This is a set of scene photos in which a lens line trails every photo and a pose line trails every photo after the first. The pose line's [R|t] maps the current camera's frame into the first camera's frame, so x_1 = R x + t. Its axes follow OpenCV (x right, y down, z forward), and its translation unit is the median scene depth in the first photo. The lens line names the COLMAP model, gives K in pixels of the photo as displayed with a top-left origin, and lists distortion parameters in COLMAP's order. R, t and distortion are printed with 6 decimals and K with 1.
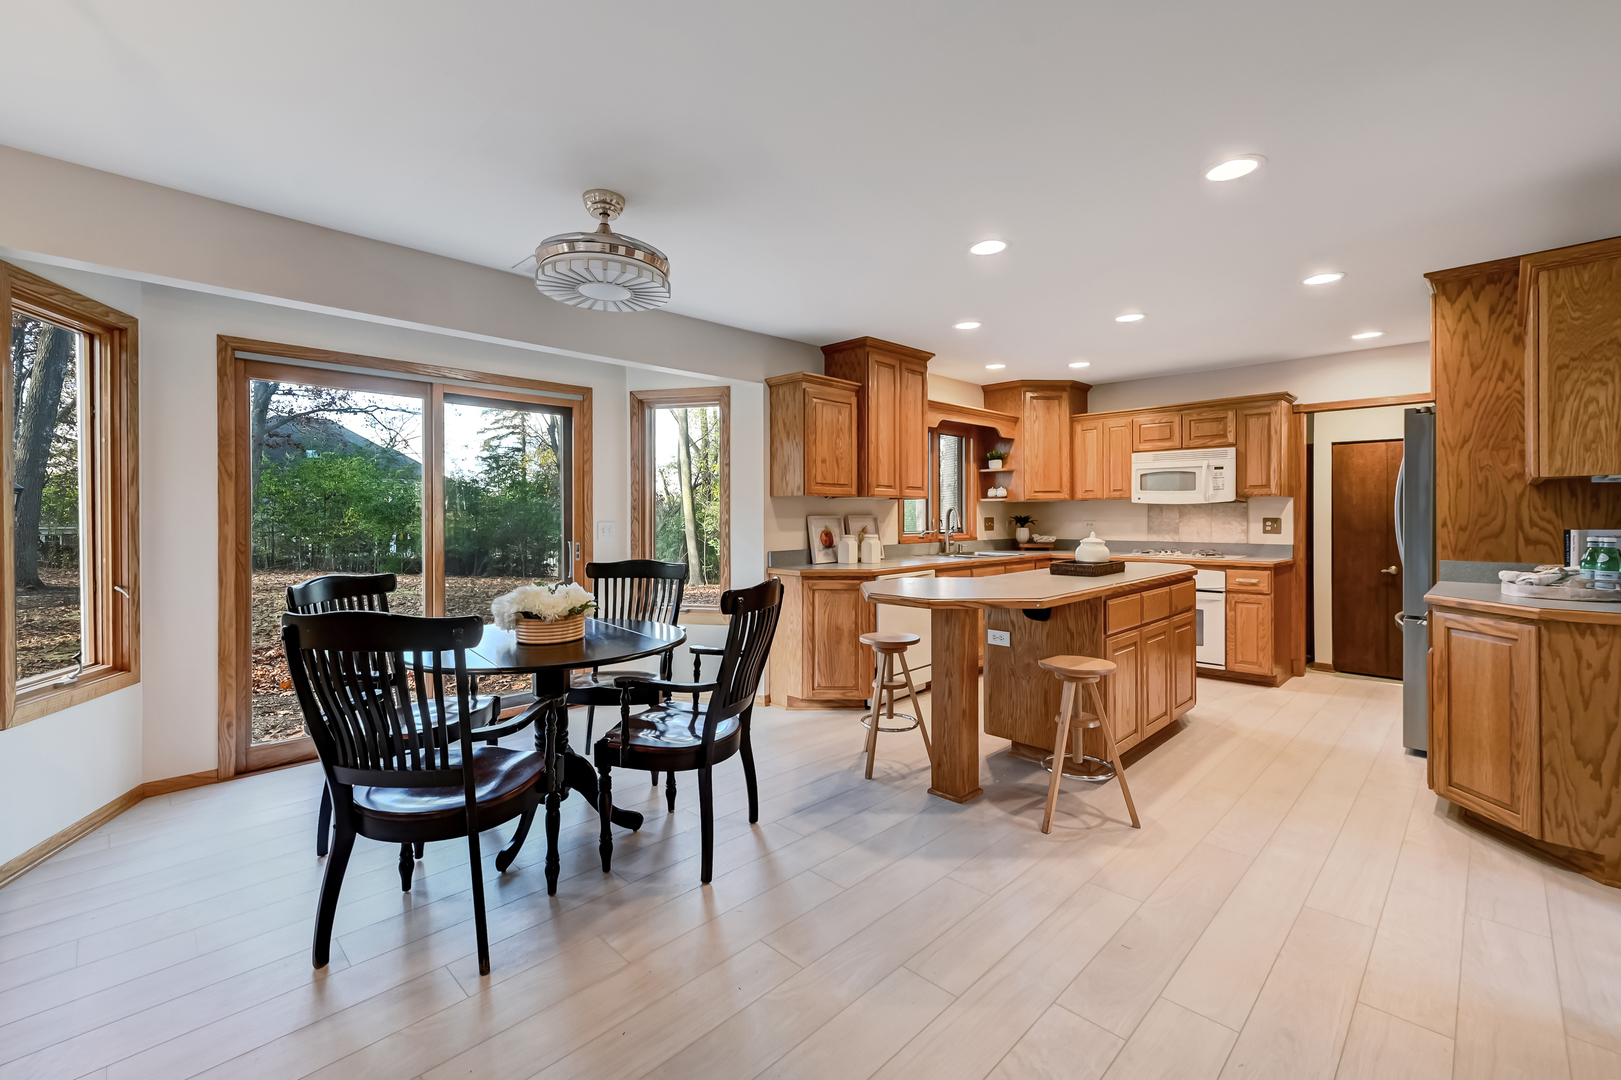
lens RADIAL K [[679.7, 0, 836.9], [0, 679.7, 516.1], [0, 0, 1]] dist [0.002169, 0.000307]
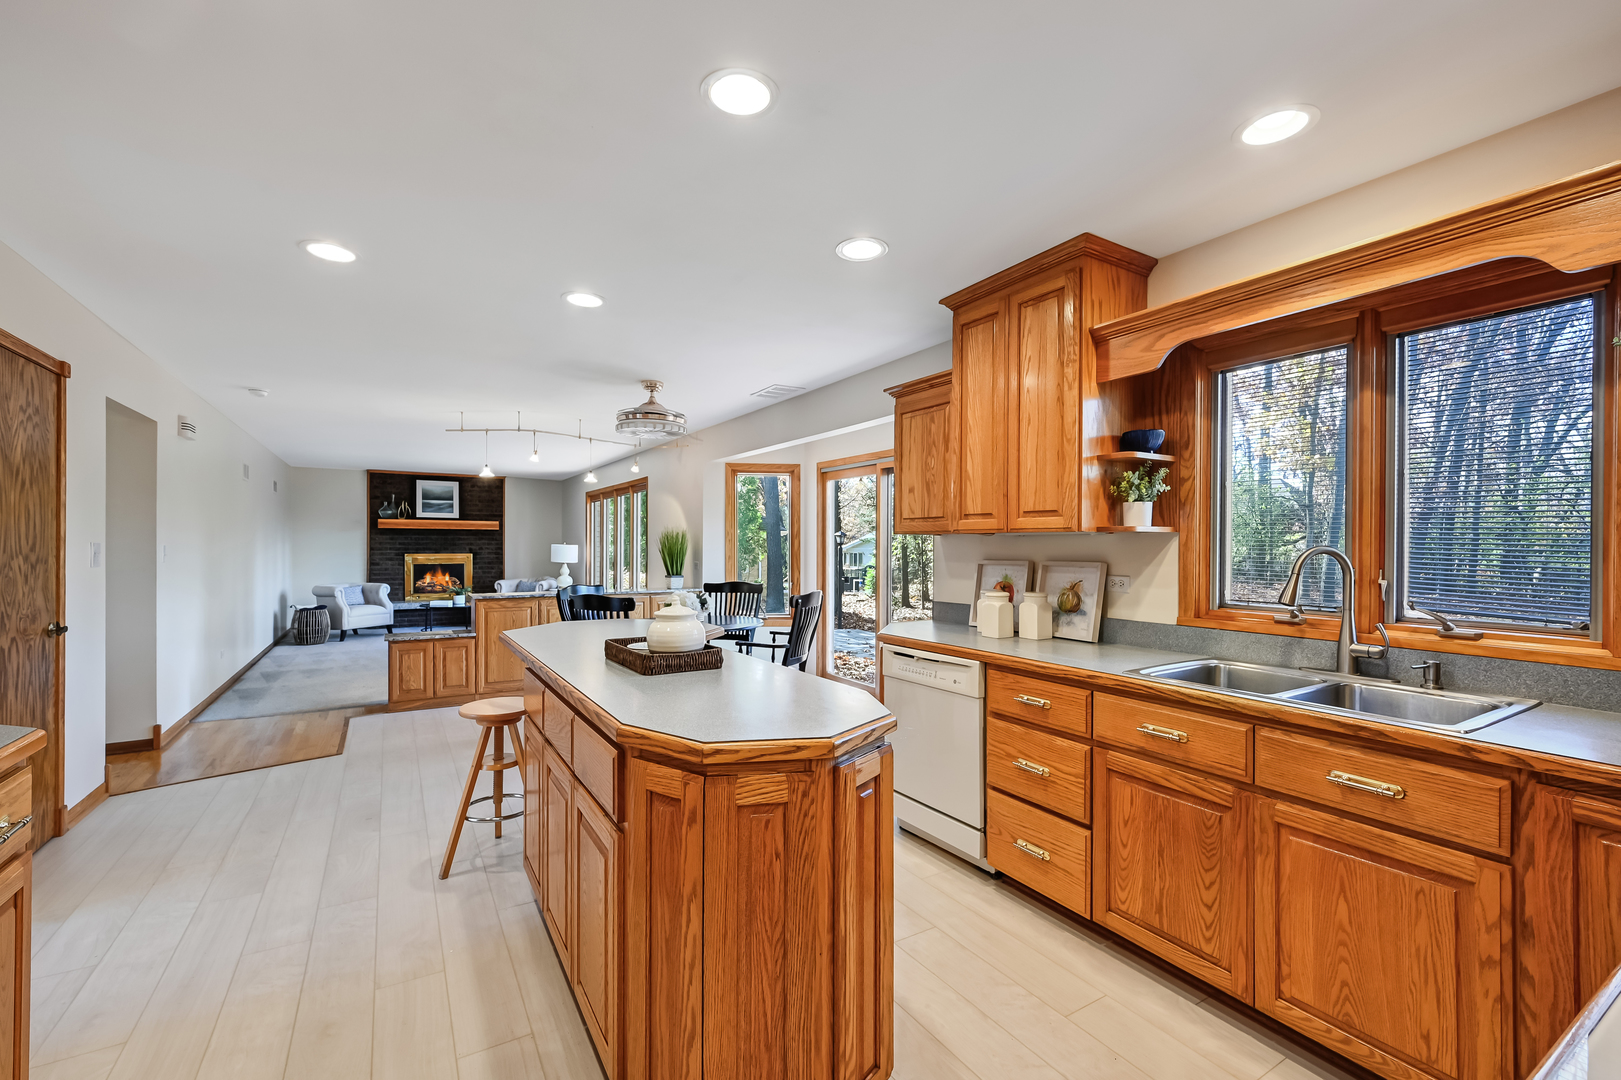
lens RADIAL K [[698.3, 0, 816.9], [0, 698.3, 545.6], [0, 0, 1]] dist [-0.002111, -0.000313]
pose [[-0.259872, 0.000713, -0.965643, 0.632574], [-0.005450, 0.999983, 0.002206, -0.014360], [0.965628, 0.005836, -0.259864, 0.885055]]
